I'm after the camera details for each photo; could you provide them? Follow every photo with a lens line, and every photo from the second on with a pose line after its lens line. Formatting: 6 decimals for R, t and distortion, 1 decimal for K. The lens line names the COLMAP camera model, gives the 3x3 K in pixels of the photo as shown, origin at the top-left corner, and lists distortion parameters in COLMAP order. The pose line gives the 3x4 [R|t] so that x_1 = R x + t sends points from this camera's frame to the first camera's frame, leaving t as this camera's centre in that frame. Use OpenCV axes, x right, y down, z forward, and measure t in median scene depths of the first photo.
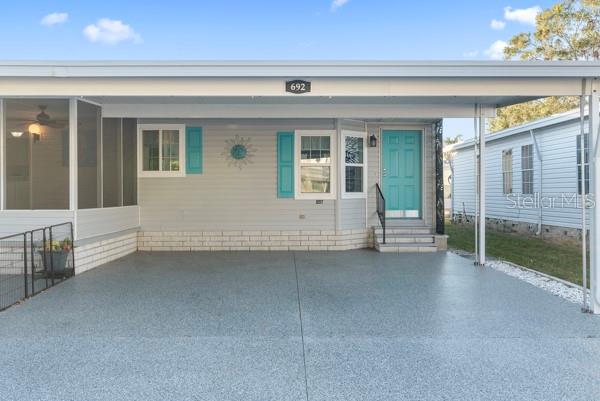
lens RADIAL K [[597.6, 0, 287.9], [0, 597.6, 203.9], [0, 0, 1]] dist [-0.003912, 0.000000]
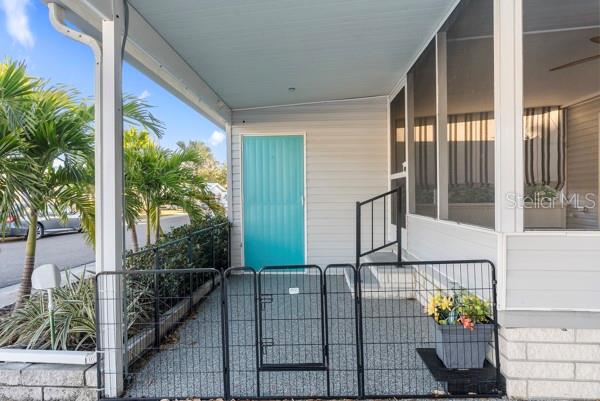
lens RADIAL K [[343.2, 0, 297.1], [0, 343.2, 199.6], [0, 0, 1]] dist [0.002557, 0.001871]
pose [[-0.070162, 0.009799, -0.997488, -0.083571], [-0.011733, 0.999874, 0.010647, -0.008920], [0.997467, 0.012451, -0.070038, 0.623607]]
